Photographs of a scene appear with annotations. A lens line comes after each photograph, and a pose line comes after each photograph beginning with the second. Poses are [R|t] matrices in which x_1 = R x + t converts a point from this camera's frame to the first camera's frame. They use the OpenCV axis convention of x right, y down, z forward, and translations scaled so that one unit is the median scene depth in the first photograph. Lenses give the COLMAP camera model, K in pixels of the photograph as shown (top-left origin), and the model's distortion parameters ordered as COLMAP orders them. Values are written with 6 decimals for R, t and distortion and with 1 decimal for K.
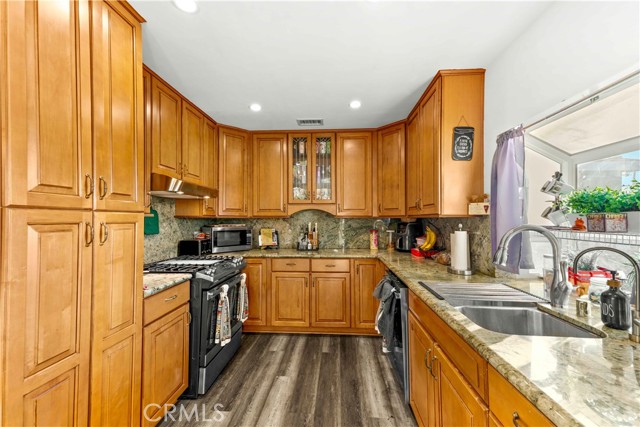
lens RADIAL K [[262.2, 0, 315.7], [0, 262.2, 213.9], [0, 0, 1]] dist [0.045711, -0.008763]
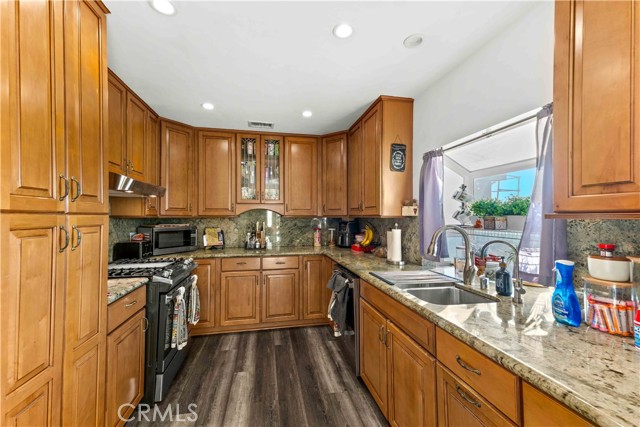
lens RADIAL K [[260.7, 0, 310.0], [0, 260.7, 211.3], [0, 0, 1]] dist [0.044012, -0.008569]
pose [[0.969134, 0.005372, 0.246476, -0.131132], [-0.005138, 0.999986, -0.001592, -0.013152], [-0.246481, 0.000276, 0.969148, -0.065634]]
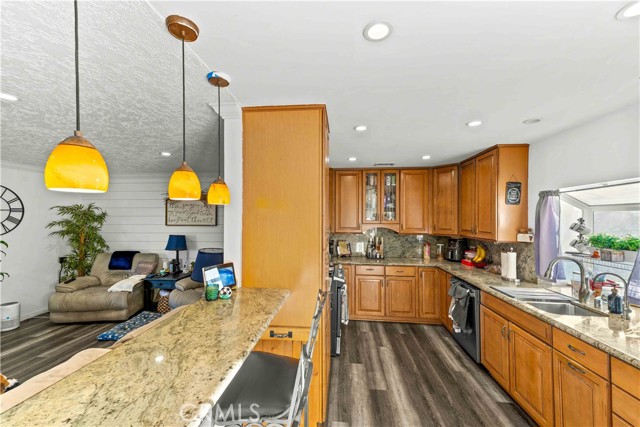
lens RADIAL K [[250.9, 0, 317.5], [0, 250.9, 216.8], [0, 0, 1]] dist [0.040428, -0.008582]
pose [[0.999140, 0.004431, -0.041215, -0.466005], [-0.004132, 0.999965, 0.007343, -0.135323], [0.041246, -0.007166, 0.999123, -0.460314]]
